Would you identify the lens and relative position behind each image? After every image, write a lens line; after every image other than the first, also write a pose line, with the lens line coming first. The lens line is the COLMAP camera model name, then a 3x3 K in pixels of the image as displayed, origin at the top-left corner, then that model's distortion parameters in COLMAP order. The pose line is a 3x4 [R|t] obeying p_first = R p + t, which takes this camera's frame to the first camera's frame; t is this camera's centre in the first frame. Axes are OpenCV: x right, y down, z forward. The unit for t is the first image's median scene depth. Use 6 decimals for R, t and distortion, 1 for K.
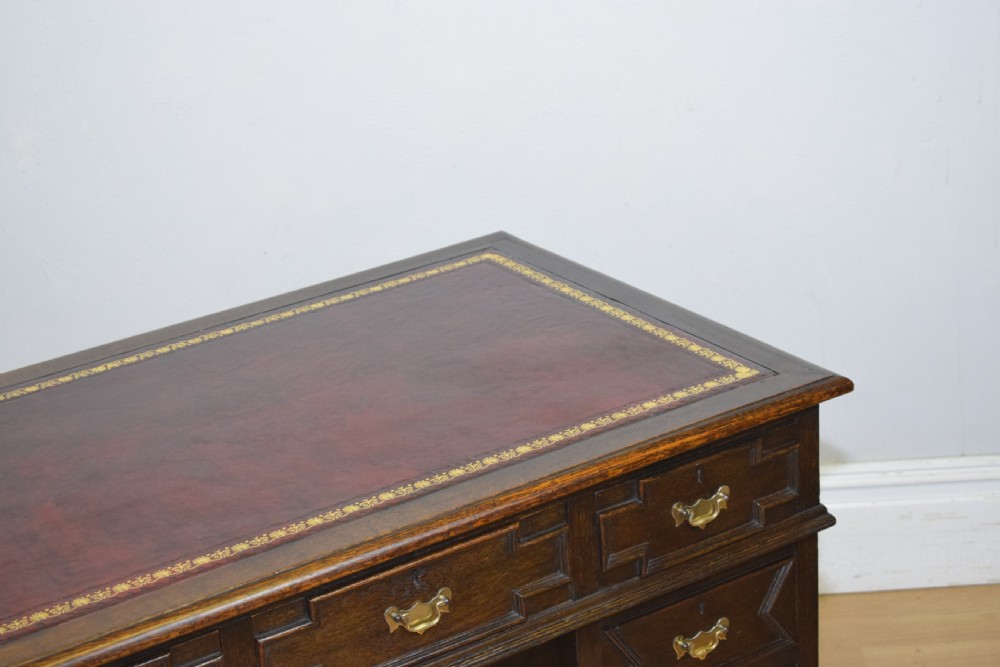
lens RADIAL K [[2293.5, 0, 500.0], [0, 2293.5, 333.5], [0, 0, 1]] dist [-0.033260, 0.129580]
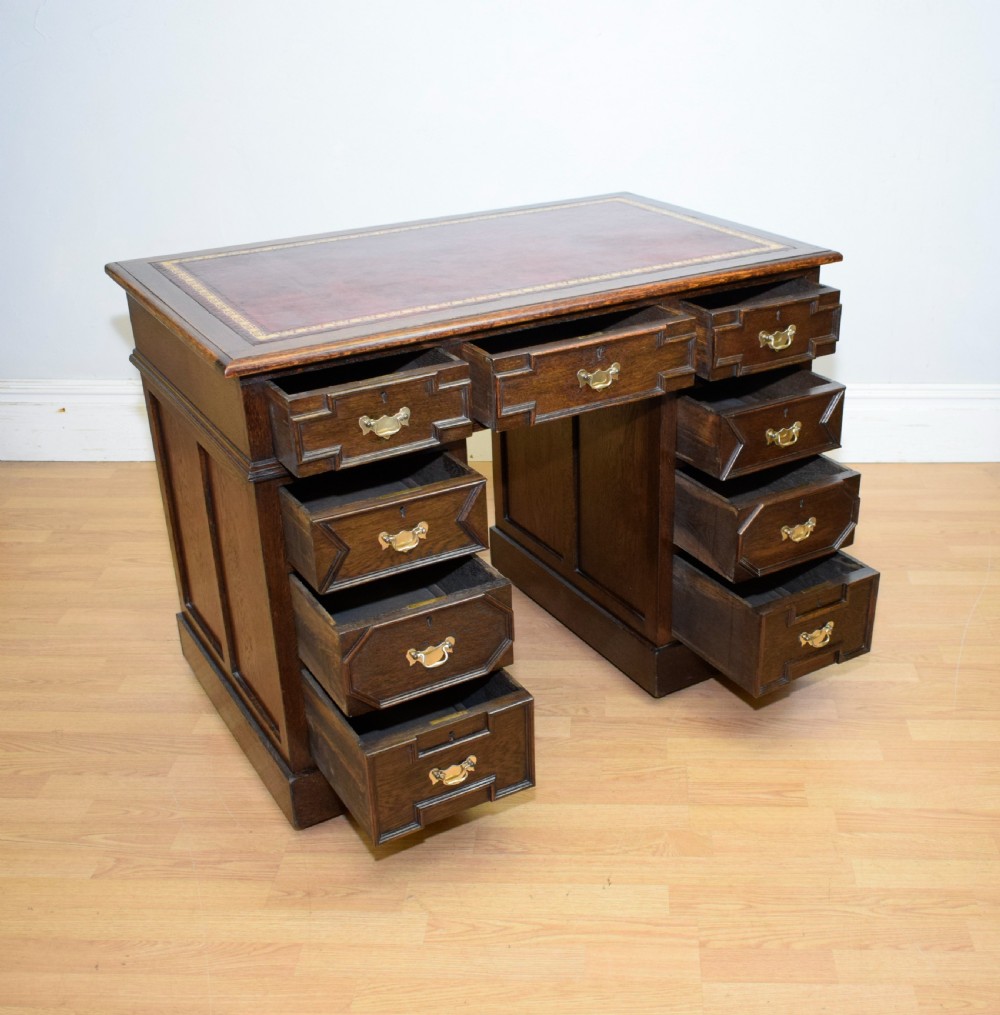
lens RADIAL K [[1267.8, 0, 589.6], [0, 1267.8, 547.7], [0, 0, 1]] dist [-0.013439, -0.000185]
pose [[0.998152, 0.060359, -0.006972, -0.004780], [-0.059591, 0.994884, 0.081579, 0.172051], [0.011860, -0.081013, 0.996643, 0.102494]]
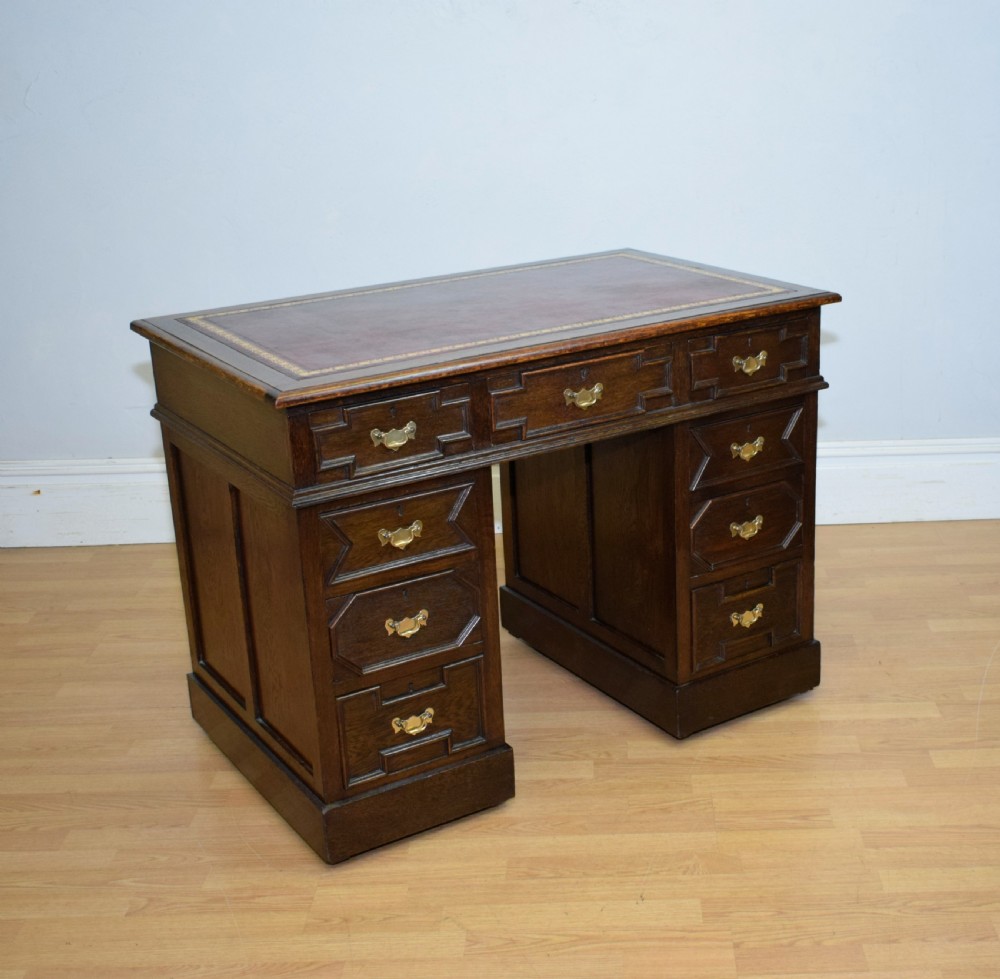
lens RADIAL K [[1523.0, 0, 621.9], [0, 1523.0, 518.4], [0, 0, 1]] dist [-0.011389, -0.007856]
pose [[0.999343, 0.029807, 0.020595, -0.026685], [-0.028973, 0.998791, -0.039711, 0.245989], [-0.021753, 0.039088, 0.998999, -0.113161]]
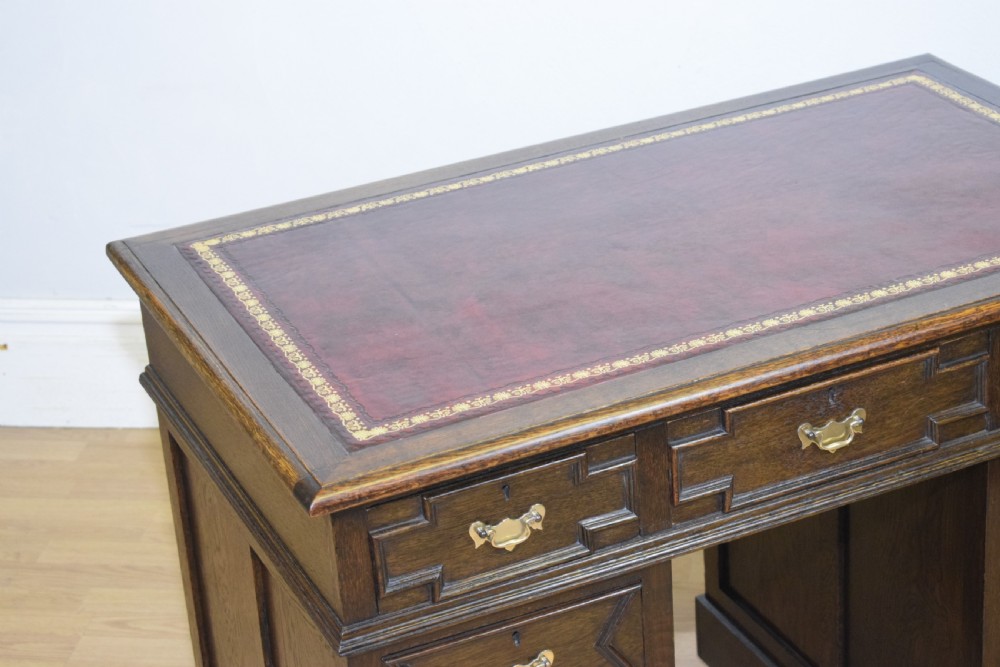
lens RADIAL K [[2293.5, 0, 500.0], [0, 2293.5, 333.5], [0, 0, 1]] dist [-0.033260, 0.129580]
pose [[0.985506, 0.065357, -0.156546, -0.023585], [-0.053281, 0.995359, 0.080141, 0.007201], [0.161058, -0.070639, 0.984414, 0.000552]]
